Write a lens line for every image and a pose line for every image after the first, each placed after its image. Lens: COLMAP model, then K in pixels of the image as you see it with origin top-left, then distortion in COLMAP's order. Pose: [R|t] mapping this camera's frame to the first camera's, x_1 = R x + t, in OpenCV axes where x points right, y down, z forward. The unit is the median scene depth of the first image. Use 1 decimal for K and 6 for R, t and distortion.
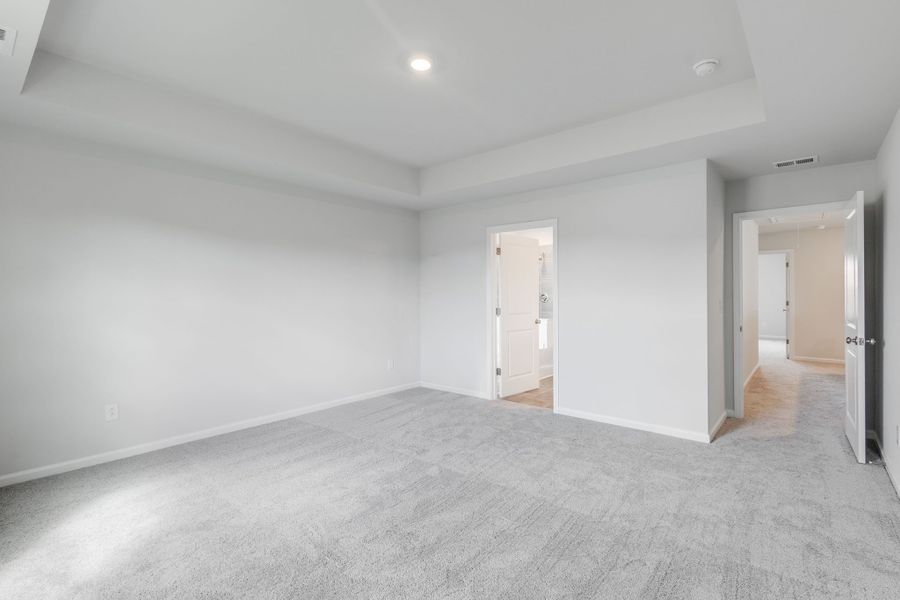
lens RADIAL K [[416.8, 0, 449.5], [0, 416.8, 291.6], [0, 0, 1]] dist [0.001889, 0.000235]
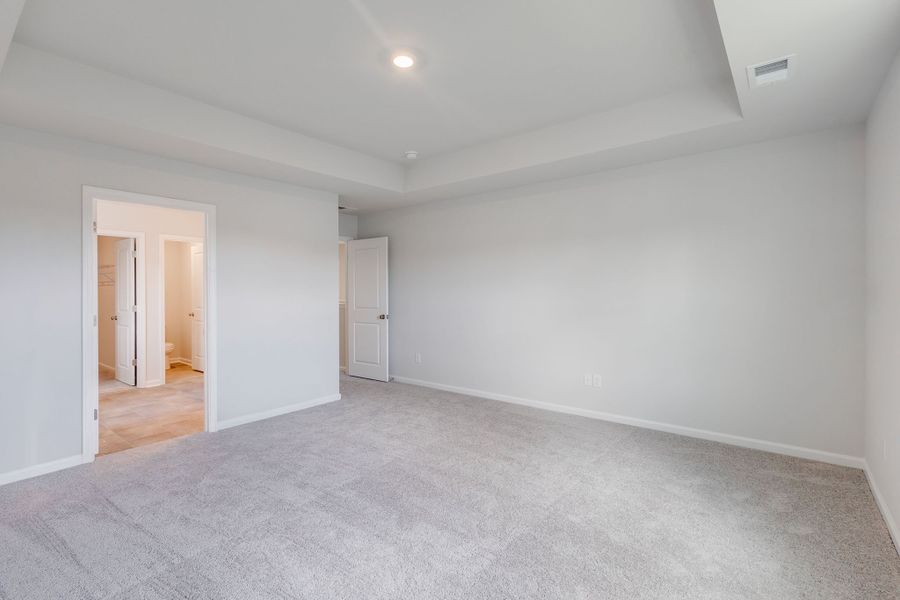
lens RADIAL K [[416.8, 0, 449.5], [0, 416.8, 291.6], [0, 0, 1]] dist [0.001889, 0.000235]
pose [[-0.034034, 0.000631, 0.999420, -0.844871], [0.000270, 1.000000, -0.000623, 0.004907], [-0.999421, 0.000248, -0.034034, 0.737039]]
